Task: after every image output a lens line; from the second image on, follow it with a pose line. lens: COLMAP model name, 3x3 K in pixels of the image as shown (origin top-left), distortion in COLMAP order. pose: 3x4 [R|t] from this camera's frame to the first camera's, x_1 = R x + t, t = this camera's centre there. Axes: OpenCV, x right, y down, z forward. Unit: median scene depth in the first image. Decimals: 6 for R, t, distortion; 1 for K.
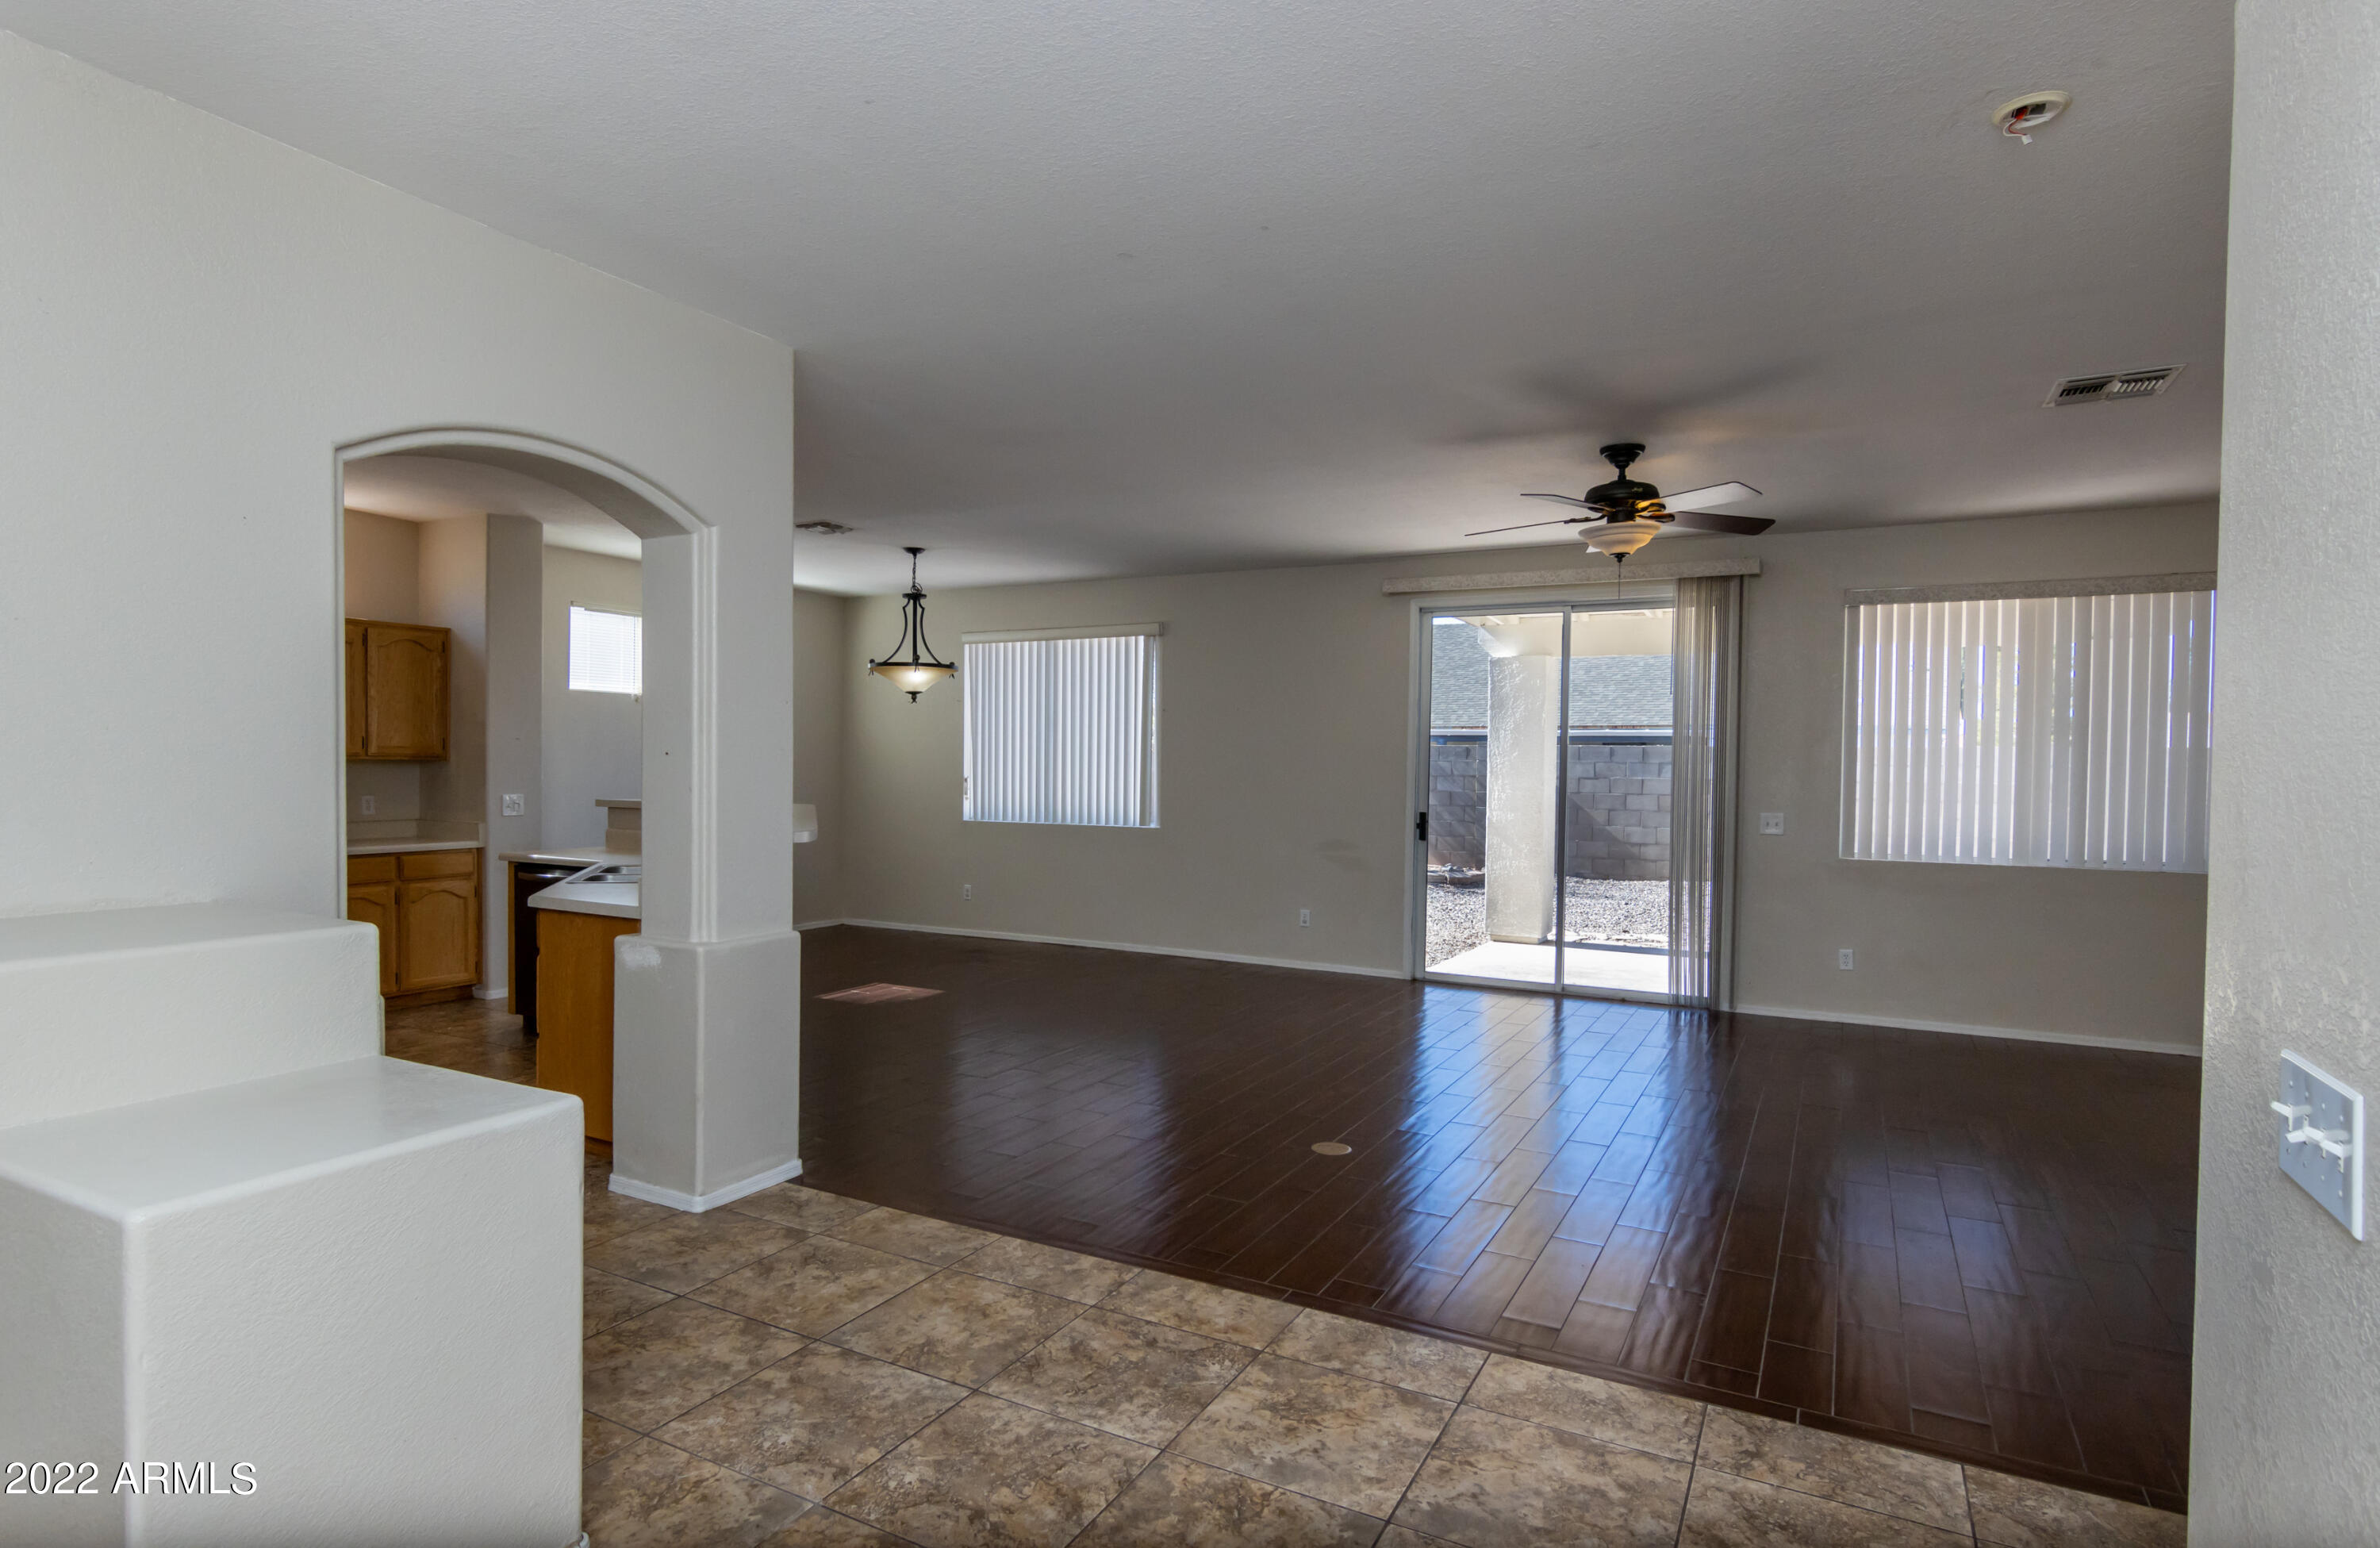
lens RADIAL K [[1280.8, 0, 1189.4], [0, 1280.8, 801.2], [0, 0, 1]] dist [0.006987, 0.000627]
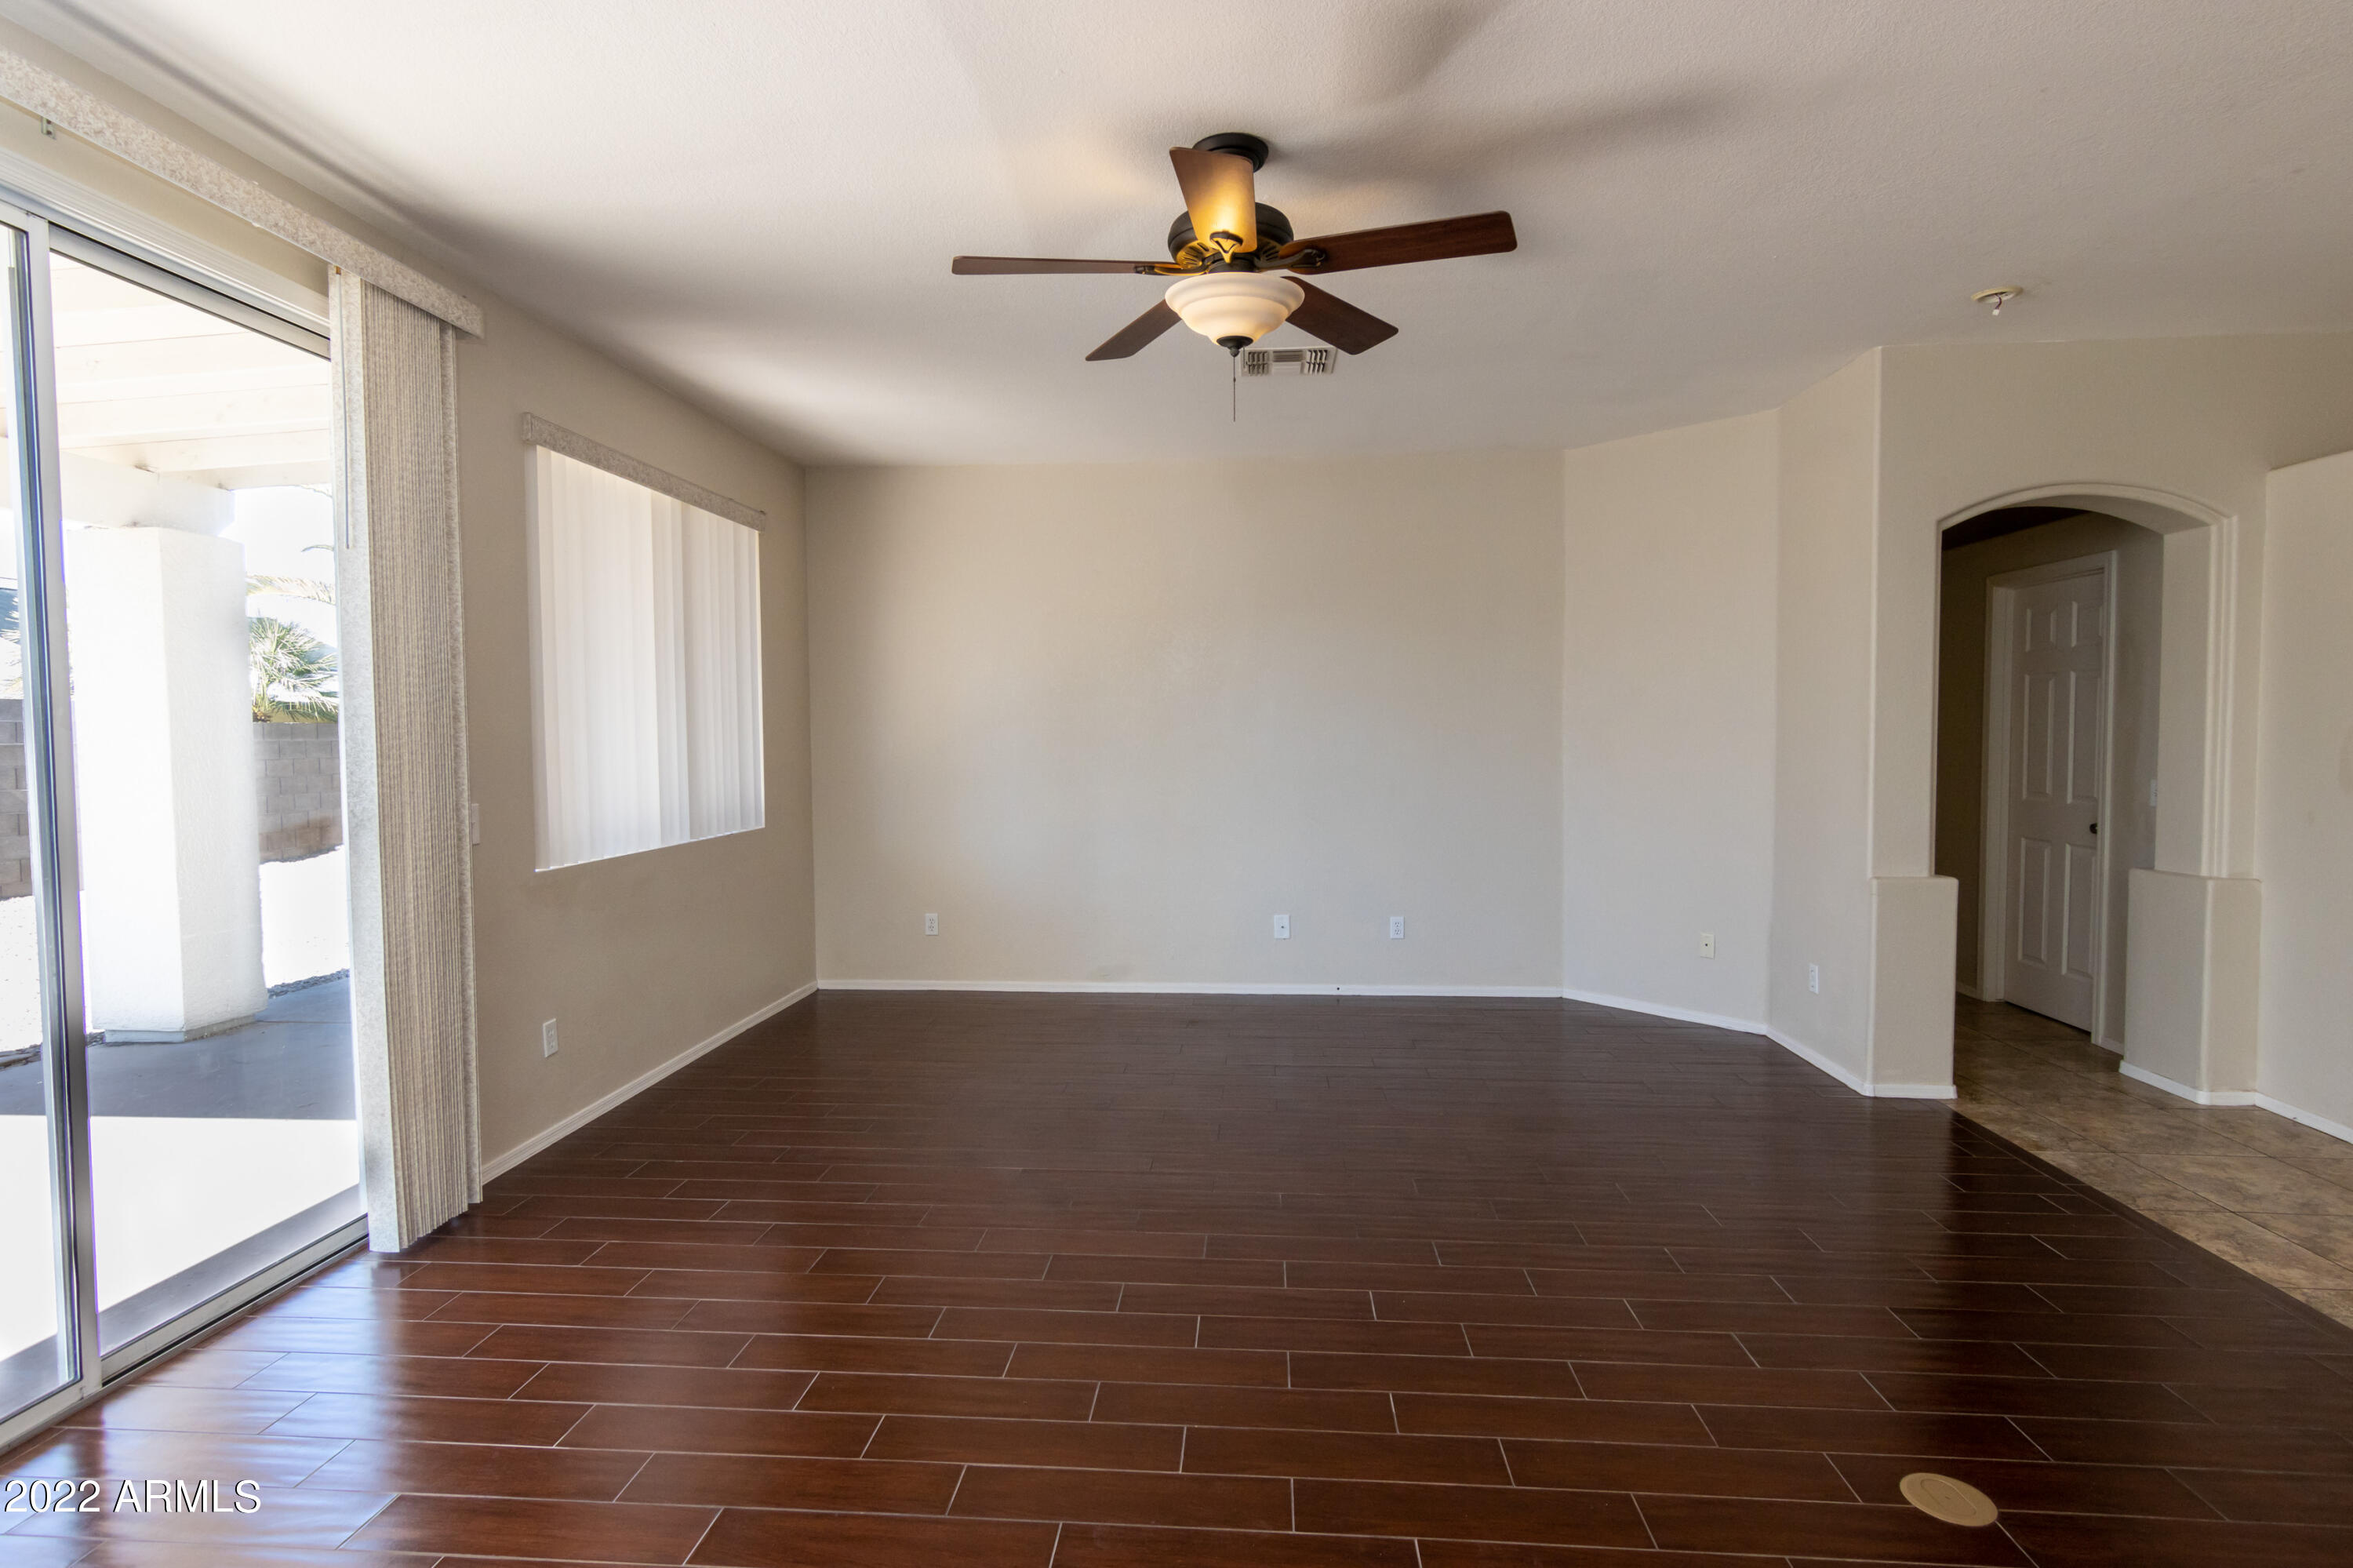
lens RADIAL K [[1226.4, 0, 1176.5], [0, 1226.4, 784.0], [0, 0, 1]] dist [-0.002419, 0.000296]
pose [[-0.408745, -0.048143, 0.911378, -0.119657], [0.033156, 0.997165, 0.067545, -0.023565], [-0.912046, 0.057826, -0.405990, 0.972519]]
